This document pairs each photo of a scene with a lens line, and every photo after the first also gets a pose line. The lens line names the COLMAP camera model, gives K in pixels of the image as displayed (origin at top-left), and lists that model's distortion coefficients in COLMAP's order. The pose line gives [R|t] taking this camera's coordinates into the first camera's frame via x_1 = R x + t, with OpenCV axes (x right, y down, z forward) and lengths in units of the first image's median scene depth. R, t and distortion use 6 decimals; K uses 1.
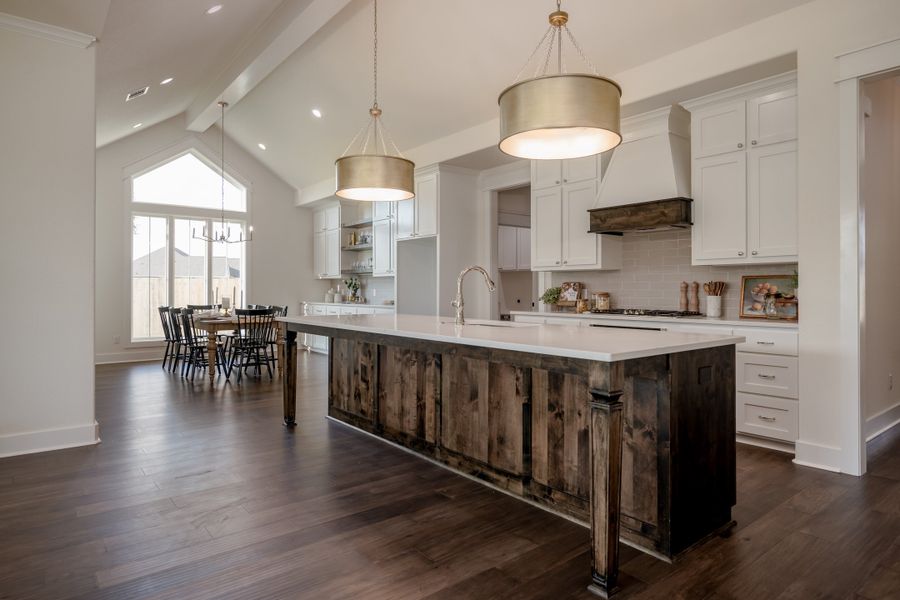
lens RADIAL K [[541.0, 0, 450.0], [0, 541.0, 294.6], [0, 0, 1]] dist [0.000361, -0.000439]
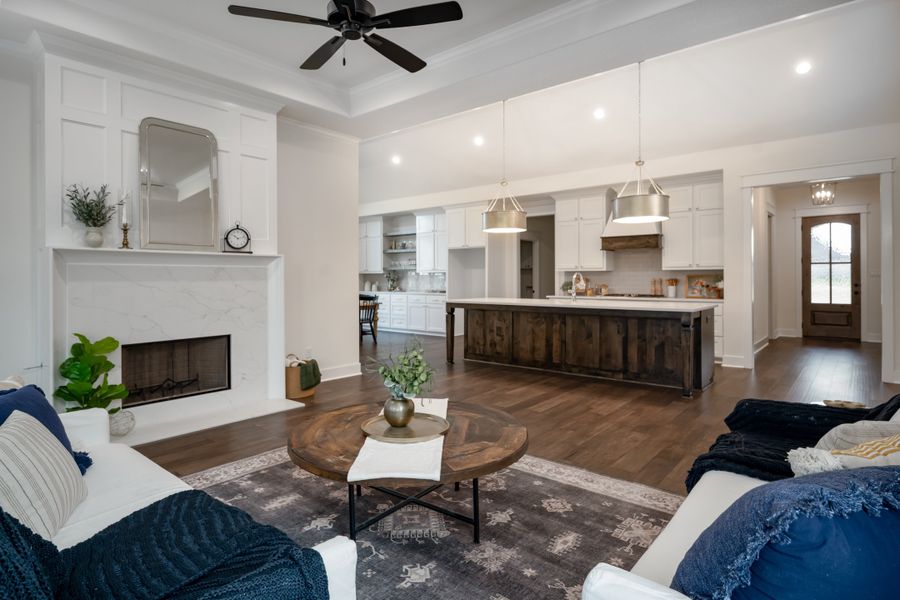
lens RADIAL K [[493.0, 0, 437.8], [0, 493.0, 276.8], [0, 0, 1]] dist [-0.008594, -0.000308]
pose [[0.984727, -0.003493, 0.174072, -0.670029], [0.005615, 0.999916, -0.011697, -0.015959], [-0.174016, 0.012495, 0.984664, -0.589055]]
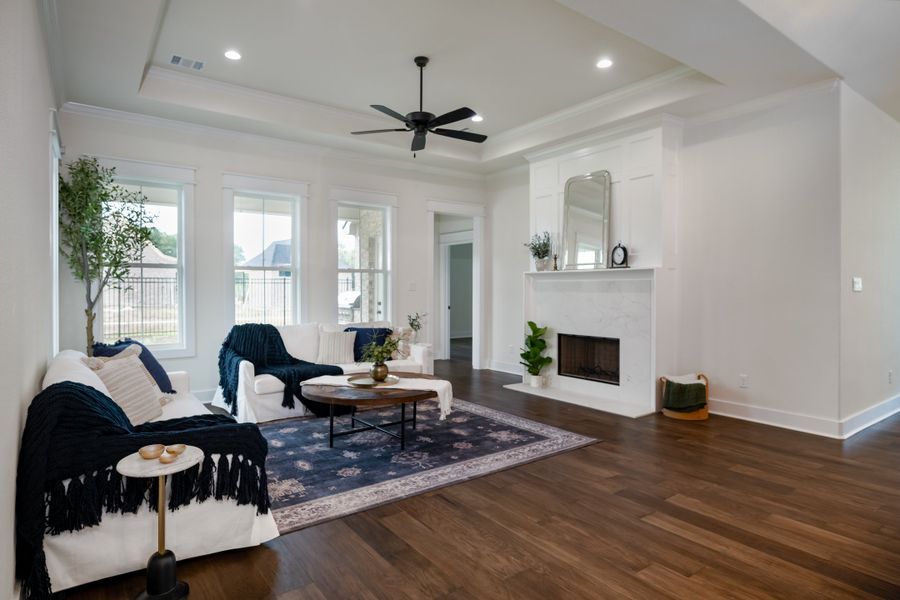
lens RADIAL K [[493.0, 0, 452.7], [0, 493.0, 297.3], [0, 0, 1]] dist [-0.008594, -0.000308]
pose [[-0.045798, 0.017653, -0.998795, 0.685363], [-0.011384, 0.999770, 0.018192, -0.032765], [0.998886, 0.012203, -0.045586, 0.448338]]
